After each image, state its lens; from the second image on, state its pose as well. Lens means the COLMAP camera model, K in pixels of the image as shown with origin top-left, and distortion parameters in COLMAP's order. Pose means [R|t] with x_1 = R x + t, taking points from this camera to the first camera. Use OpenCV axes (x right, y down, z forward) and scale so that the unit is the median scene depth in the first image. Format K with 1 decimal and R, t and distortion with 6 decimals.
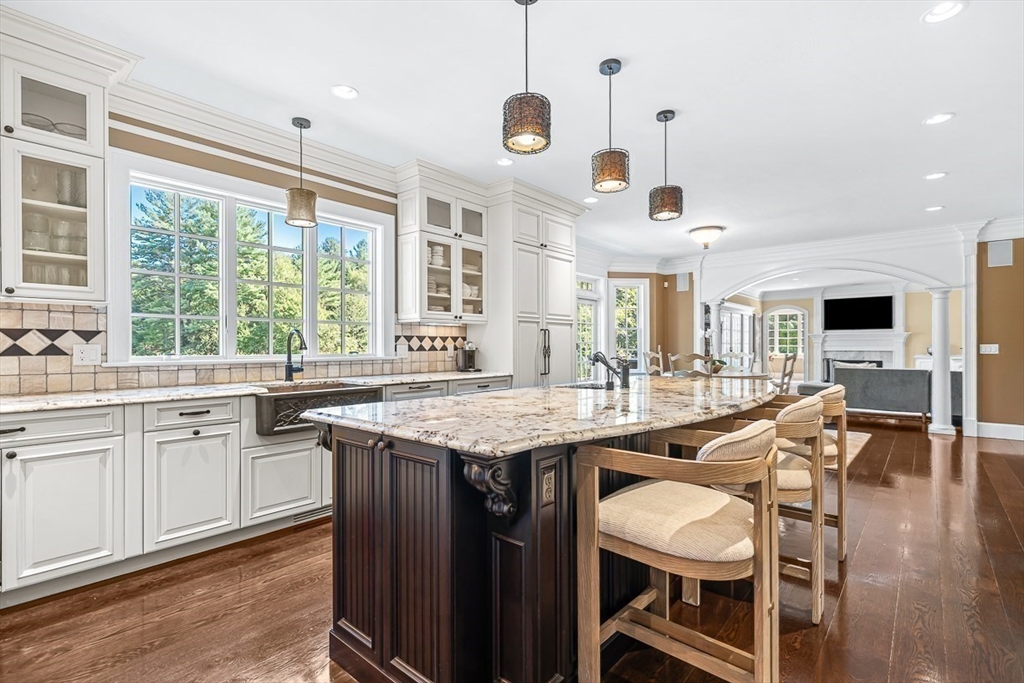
lens RADIAL K [[476.9, 0, 510.5], [0, 476.9, 343.8], [0, 0, 1]] dist [-0.000791, -0.000044]
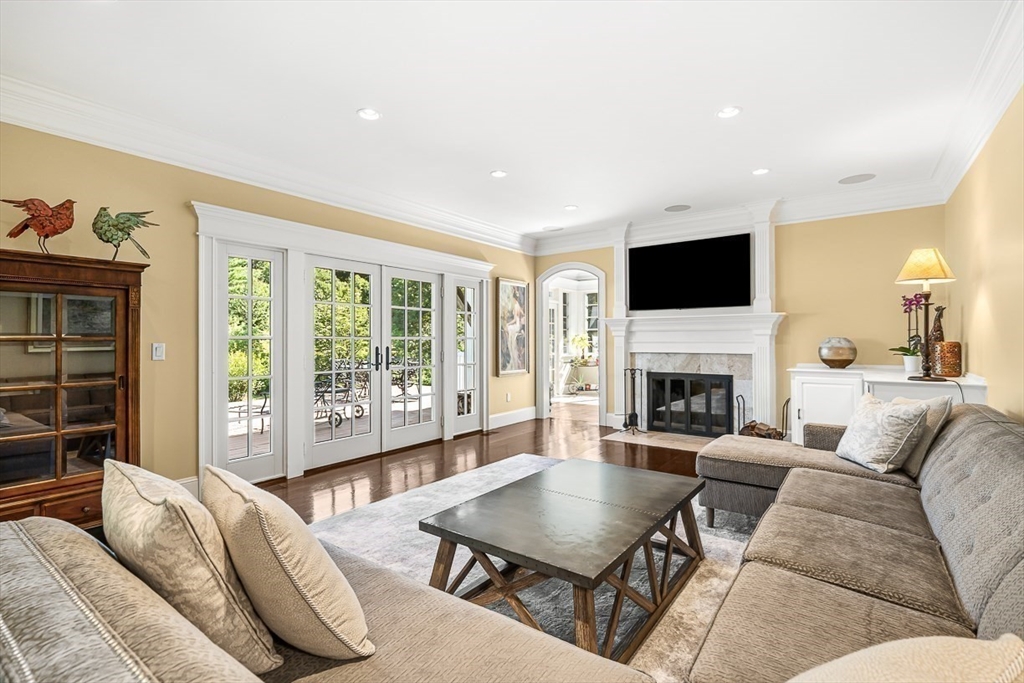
lens RADIAL K [[476.9, 0, 505.5], [0, 476.9, 338.2], [0, 0, 1]] dist [-0.000791, -0.000044]
pose [[0.996422, -0.000214, 0.084521, 0.490317], [0.000272, 1.000000, -0.000664, 0.000231], [-0.084521, 0.000685, 0.996421, 0.524249]]
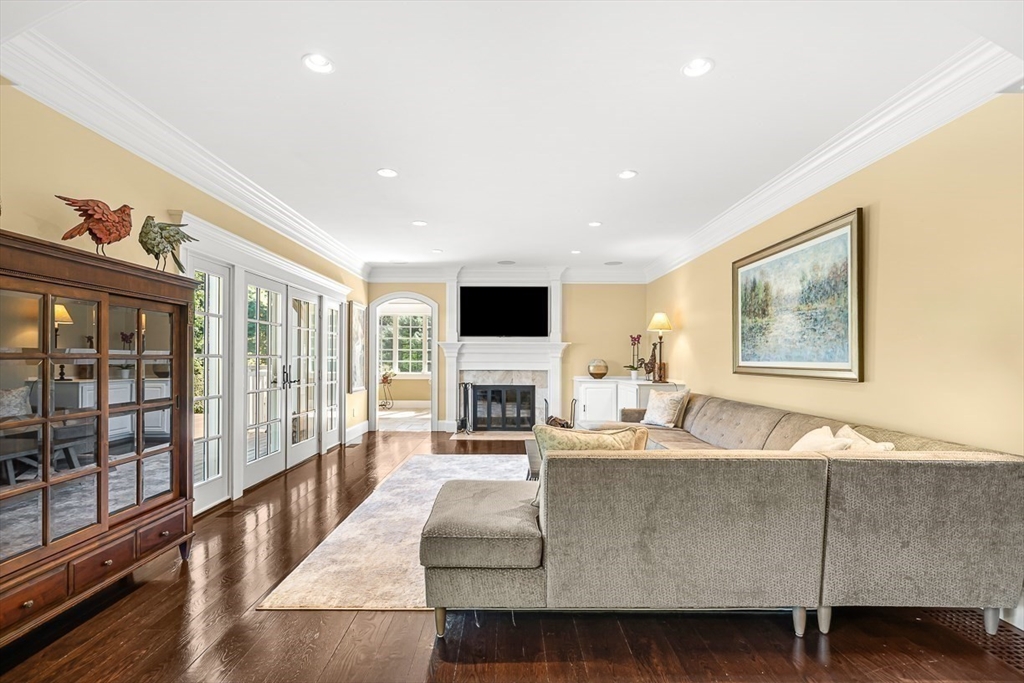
lens RADIAL K [[476.9, 0, 514.6], [0, 476.9, 359.0], [0, 0, 1]] dist [-0.000791, -0.000044]
pose [[0.743993, 0.006722, 0.668153, 0.302650], [-0.009070, 0.999959, 0.000040, -0.000096], [-0.668126, -0.006090, 0.744024, 0.500426]]
